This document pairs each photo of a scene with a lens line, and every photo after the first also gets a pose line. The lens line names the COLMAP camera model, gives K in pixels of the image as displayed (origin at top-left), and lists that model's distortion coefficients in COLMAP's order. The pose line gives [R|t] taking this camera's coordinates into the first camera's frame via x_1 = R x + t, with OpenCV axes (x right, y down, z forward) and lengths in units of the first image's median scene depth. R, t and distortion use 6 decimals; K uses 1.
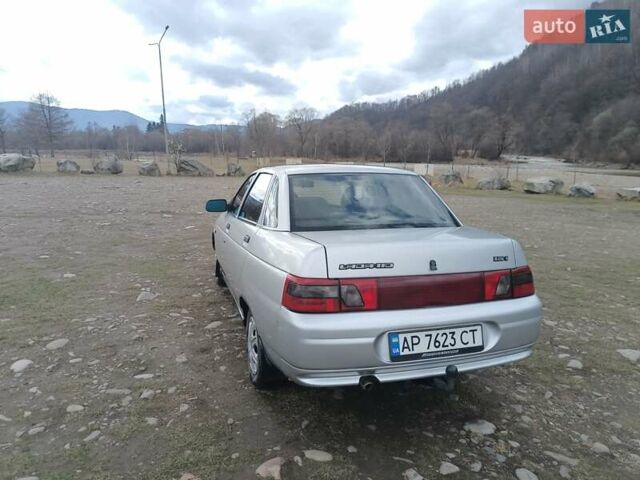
lens RADIAL K [[439.7, 0, 316.9], [0, 439.7, 239.4], [0, 0, 1]] dist [0.078257, -0.114777]
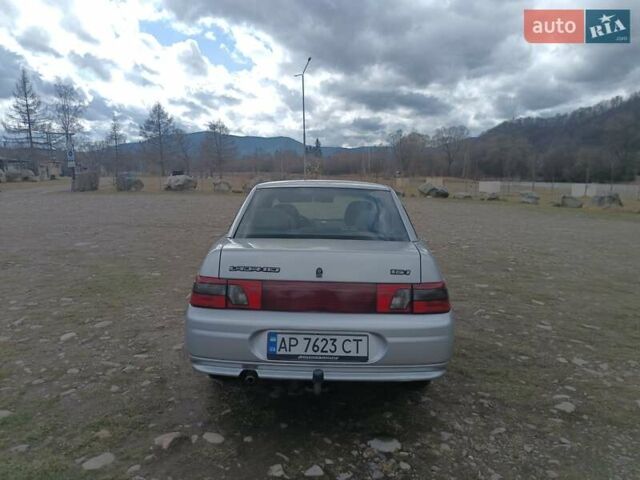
lens RADIAL K [[439.7, 0, 316.9], [0, 439.7, 239.4], [0, 0, 1]] dist [0.078257, -0.114777]
pose [[0.947034, 0.040716, -0.318541, 0.572437], [-0.055124, 0.997818, -0.036343, 0.016804], [0.316366, 0.051977, 0.947212, 0.002323]]
